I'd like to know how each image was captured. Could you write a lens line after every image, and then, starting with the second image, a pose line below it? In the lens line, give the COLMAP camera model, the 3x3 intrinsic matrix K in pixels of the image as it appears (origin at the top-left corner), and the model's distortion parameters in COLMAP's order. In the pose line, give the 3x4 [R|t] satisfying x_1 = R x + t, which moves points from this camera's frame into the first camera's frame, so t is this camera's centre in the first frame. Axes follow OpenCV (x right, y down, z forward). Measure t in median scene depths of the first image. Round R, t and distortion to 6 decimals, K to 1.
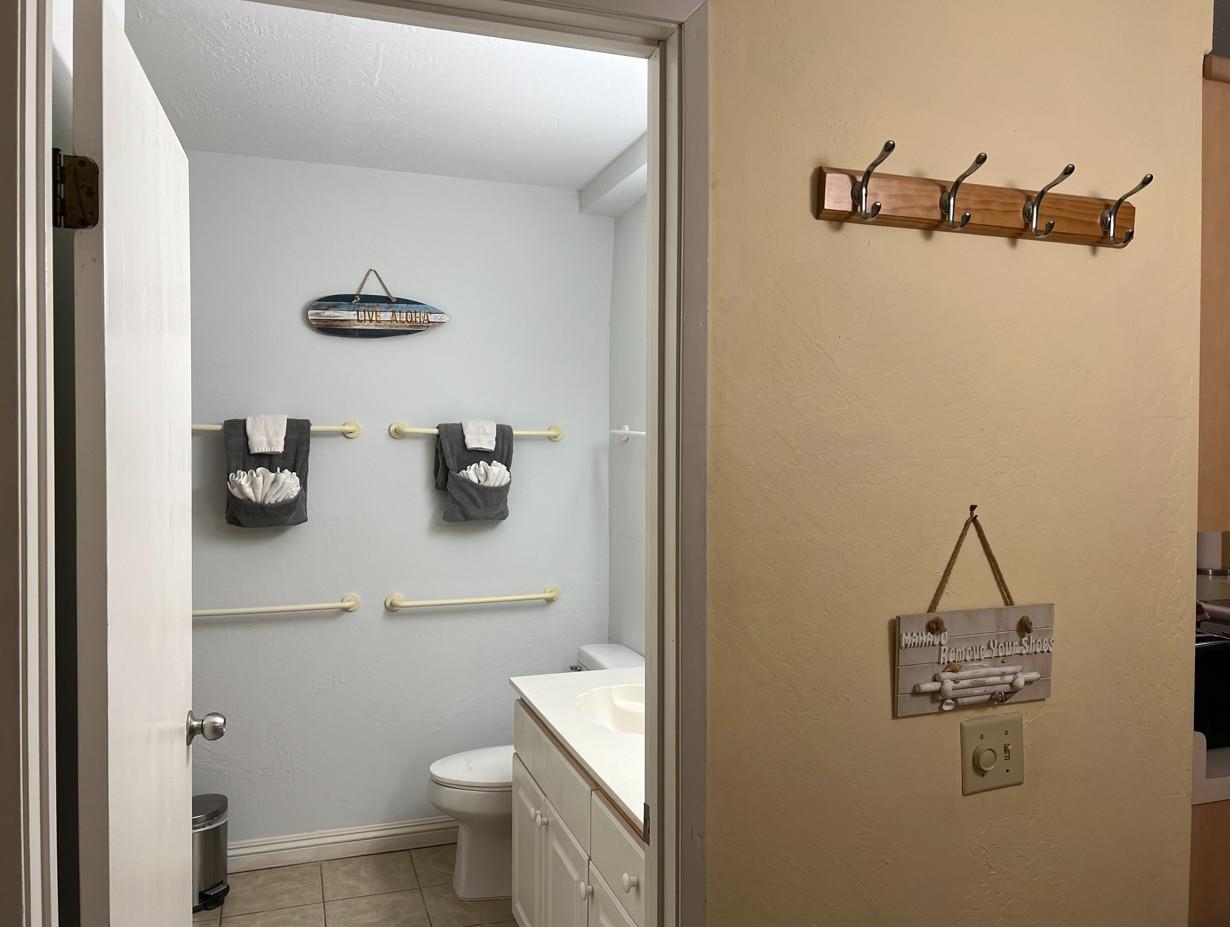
lens RADIAL K [[920.7, 0, 613.0], [0, 920.7, 471.8], [0, 0, 1]] dist [0.136135, -0.225382]
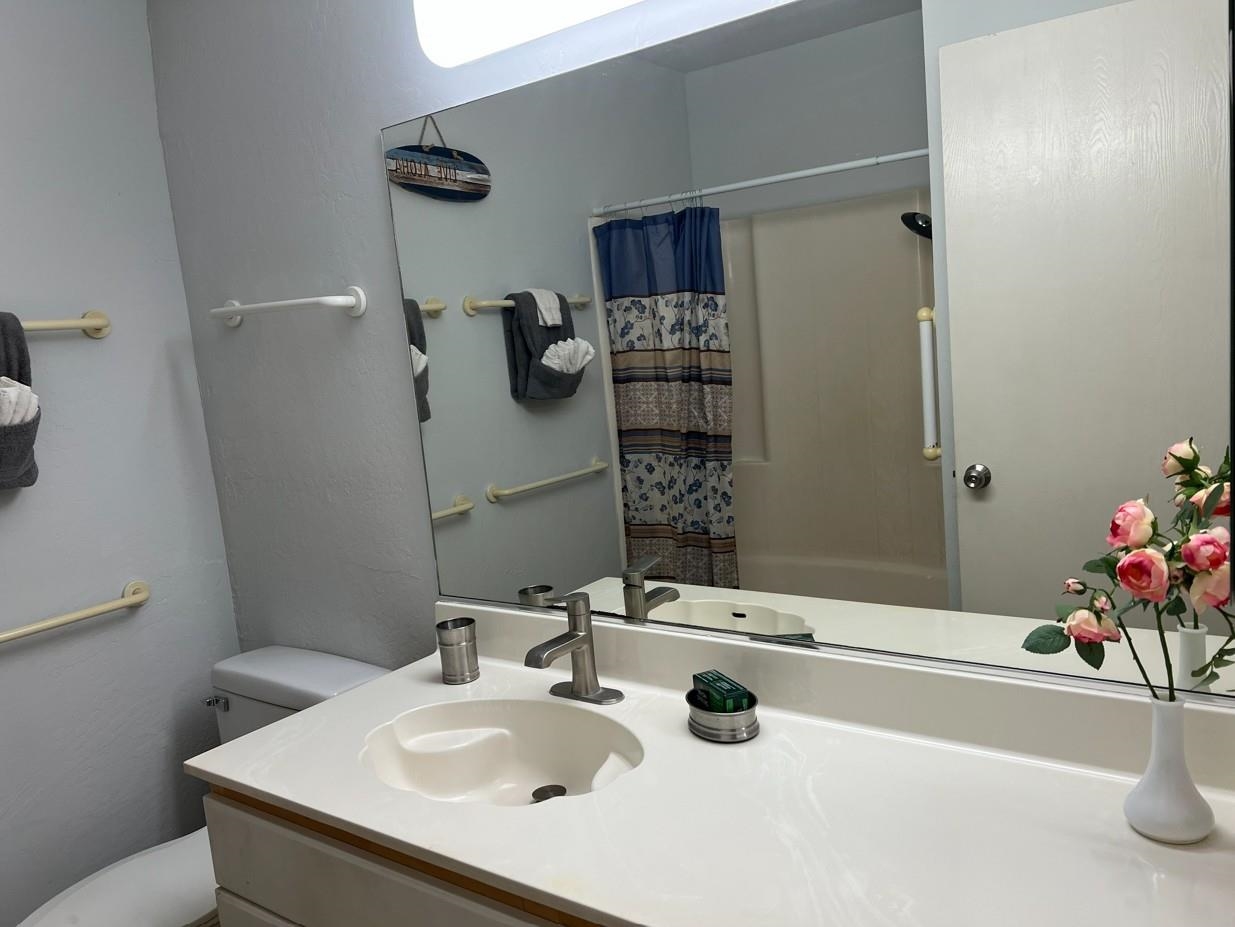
lens RADIAL K [[924.5, 0, 615.5], [0, 924.5, 471.8], [0, 0, 1]] dist [0.136135, -0.225382]
pose [[0.817144, -0.161195, 0.553437, -0.148223], [0.117132, 0.986507, 0.114387, 0.021456], [-0.564408, -0.028646, 0.824999, 0.349964]]
